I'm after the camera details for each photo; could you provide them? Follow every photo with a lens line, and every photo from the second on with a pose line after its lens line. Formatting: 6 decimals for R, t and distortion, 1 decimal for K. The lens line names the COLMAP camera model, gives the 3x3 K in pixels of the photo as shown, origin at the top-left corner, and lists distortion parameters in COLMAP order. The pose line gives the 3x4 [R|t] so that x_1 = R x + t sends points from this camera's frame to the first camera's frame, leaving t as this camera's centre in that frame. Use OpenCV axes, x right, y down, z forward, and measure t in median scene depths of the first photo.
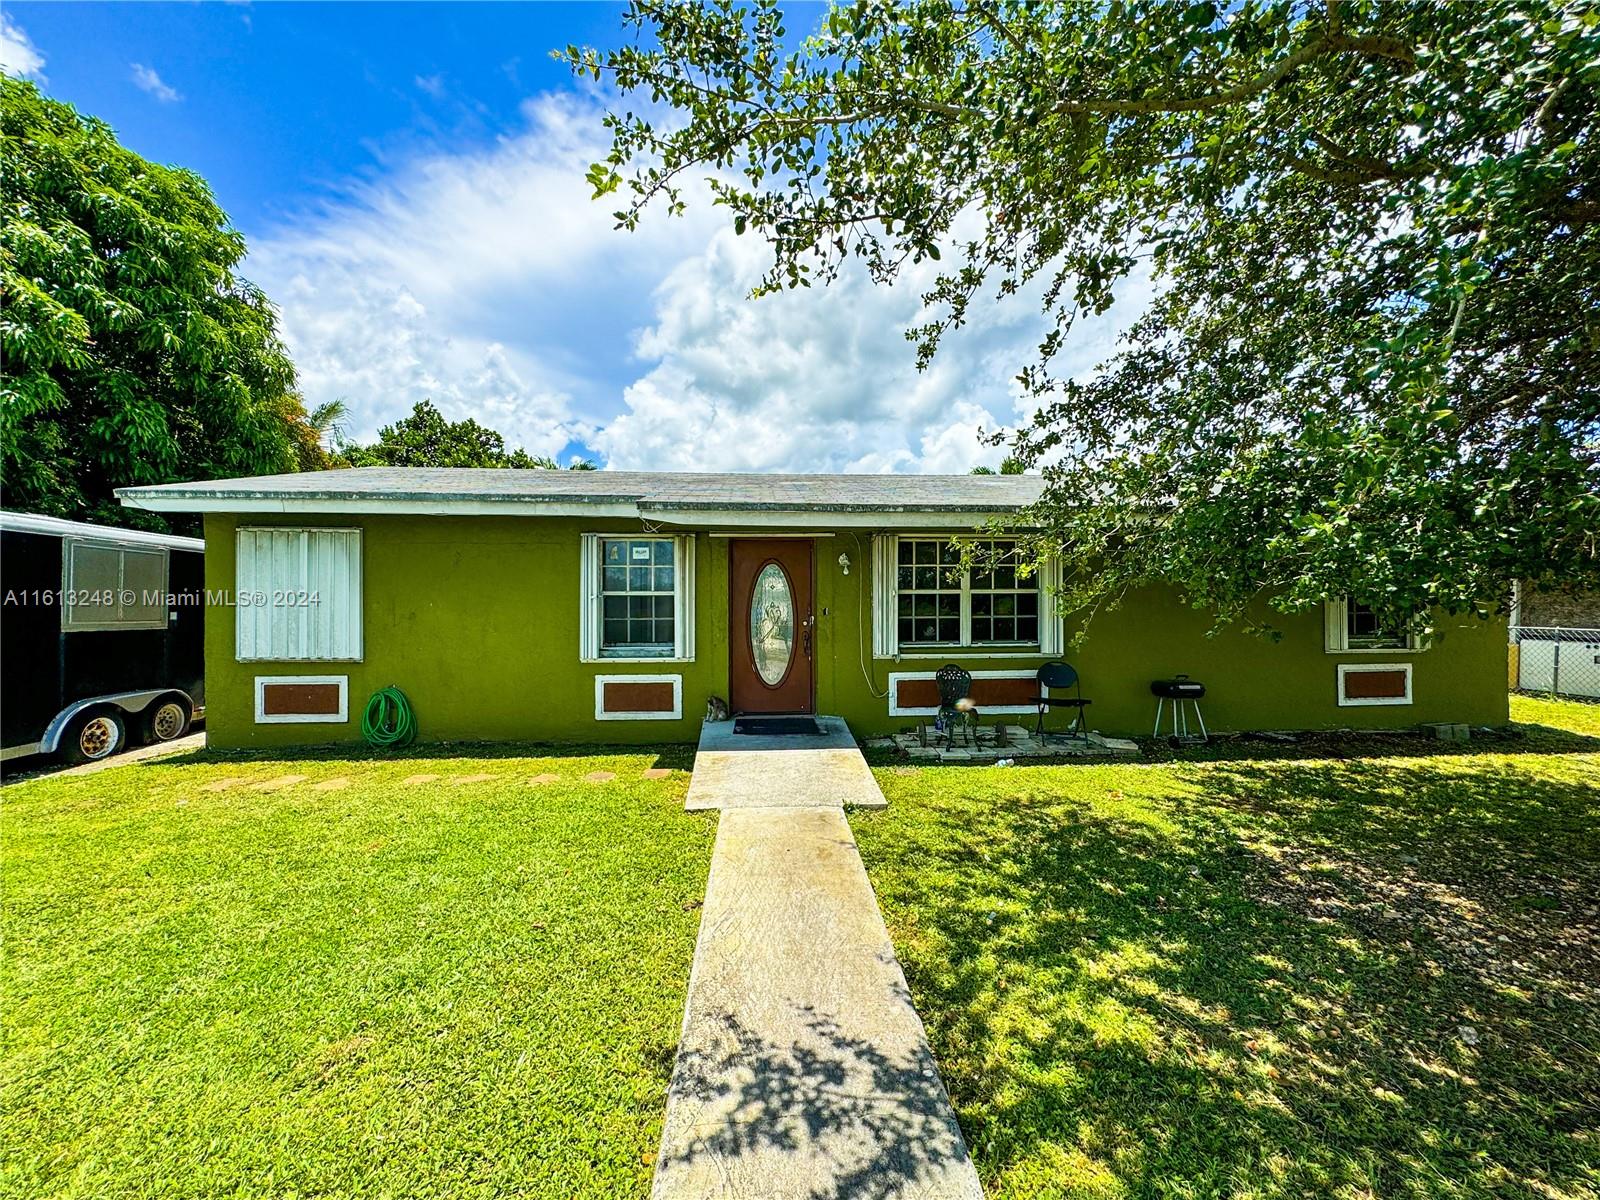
lens RADIAL K [[601.0, 0, 802.1], [0, 601.0, 607.2], [0, 0, 1]] dist [-0.000171, -0.000004]
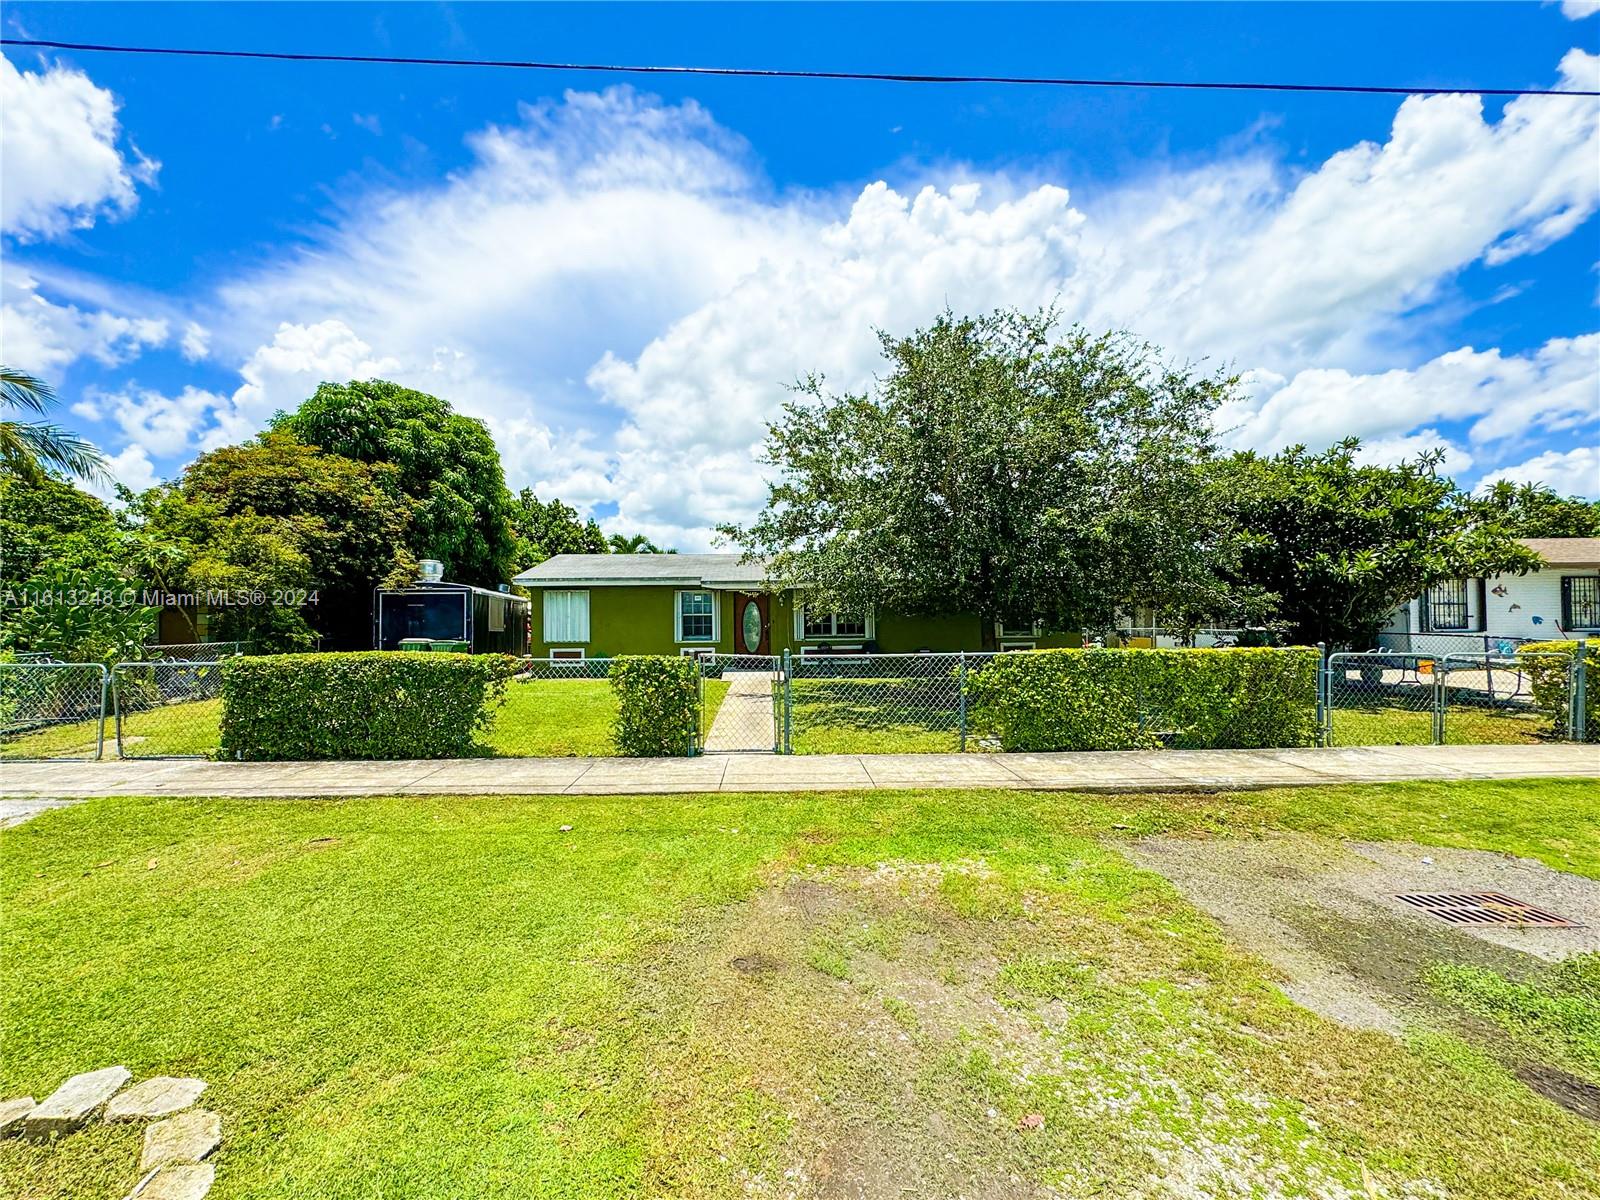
lens RADIAL K [[641.2, 0, 800.4], [0, 641.2, 602.5], [0, 0, 1]] dist [-0.002537, -0.000132]
pose [[0.993904, -0.005450, 0.110118, -0.141288], [0.007330, 0.999834, -0.016673, -0.026523], [-0.110009, 0.017378, 0.993779, -1.655697]]
